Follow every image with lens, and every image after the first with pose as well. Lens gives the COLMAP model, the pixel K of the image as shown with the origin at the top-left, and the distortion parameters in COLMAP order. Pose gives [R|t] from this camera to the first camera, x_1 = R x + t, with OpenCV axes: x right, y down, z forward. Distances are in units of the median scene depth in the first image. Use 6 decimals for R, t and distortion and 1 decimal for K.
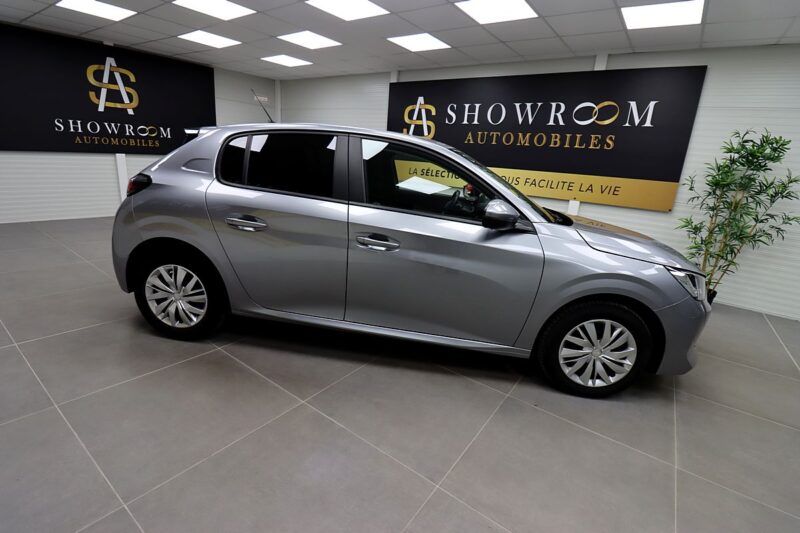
lens RADIAL K [[373.1, 0, 398.7], [0, 373.1, 259.5], [0, 0, 1]] dist [-0.000862, -0.011980]
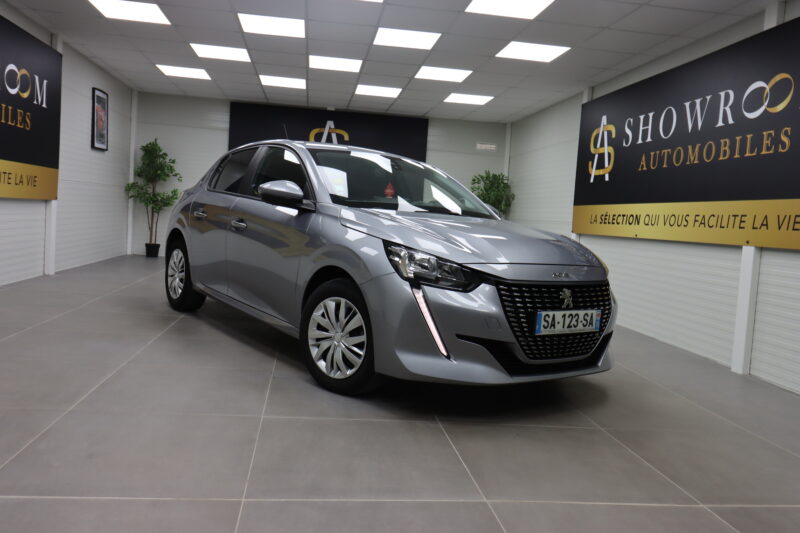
lens RADIAL K [[632.7, 0, 402.5], [0, 632.7, 259.0], [0, 0, 1]] dist [0.015775, -0.008245]
pose [[0.697319, 0.022335, -0.716413, 0.767492], [-0.210779, 0.961709, -0.175179, 0.132715], [0.685068, 0.273161, 0.675326, 0.005213]]
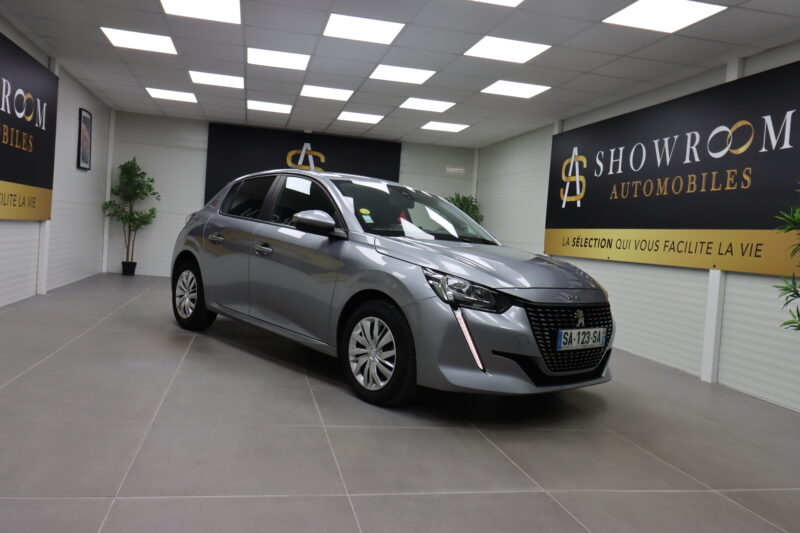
lens RADIAL K [[632.7, 0, 402.5], [0, 632.7, 259.0], [0, 0, 1]] dist [0.015775, -0.008245]
pose [[0.759681, 0.008182, -0.650245, 0.746387], [-0.194901, 0.956819, -0.215664, 0.157239], [0.620402, 0.290569, 0.728472, -0.122665]]
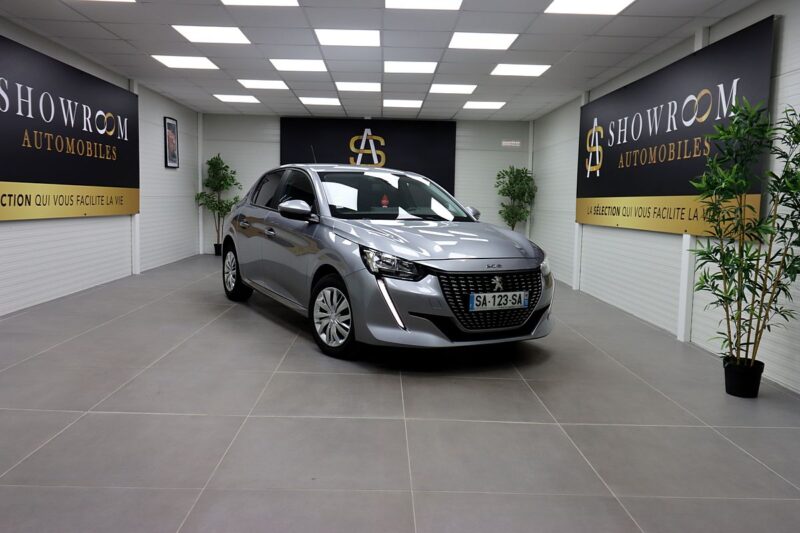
lens RADIAL K [[632.7, 0, 402.5], [0, 632.7, 259.0], [0, 0, 1]] dist [0.015775, -0.008245]
pose [[0.610436, 0.015922, -0.791906, 1.026315], [-0.195200, 0.971985, -0.130926, 0.128580], [0.767636, 0.234502, 0.596443, -0.054441]]
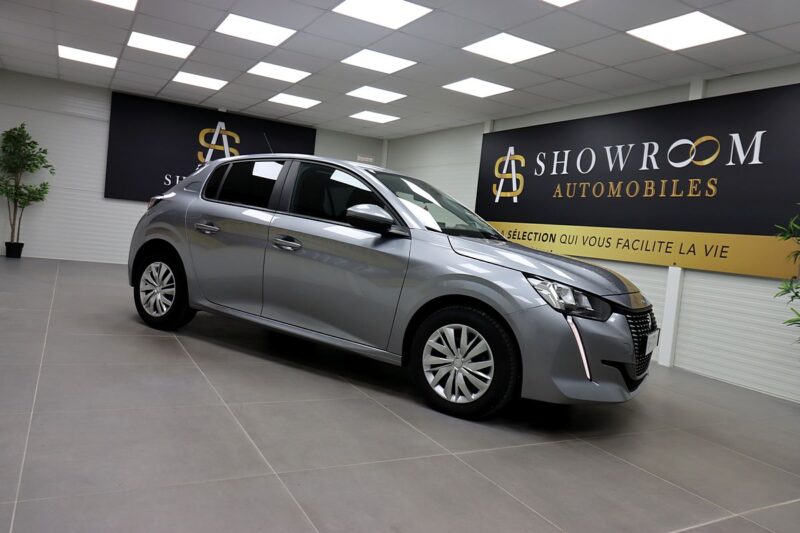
lens RADIAL K [[573.0, 0, 399.3], [0, 573.0, 255.5], [0, 0, 1]] dist [0.006574, -0.001247]
pose [[0.910508, 0.039593, -0.411591, 0.428229], [-0.147307, 0.961156, -0.233408, 0.152324], [0.386361, 0.273150, 0.880973, -0.179245]]
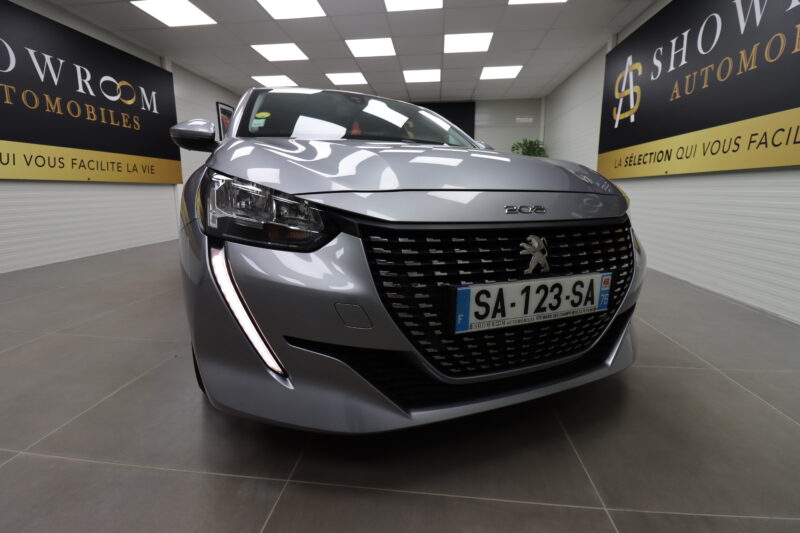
lens RADIAL K [[373.1, 0, 398.7], [0, 373.1, 259.5], [0, 0, 1]] dist [-0.000862, -0.011980]
pose [[0.499104, 0.082138, -0.862640, 0.554299], [-0.197208, 0.980141, -0.020774, 0.043386], [0.843803, 0.180488, 0.505391, 0.410481]]
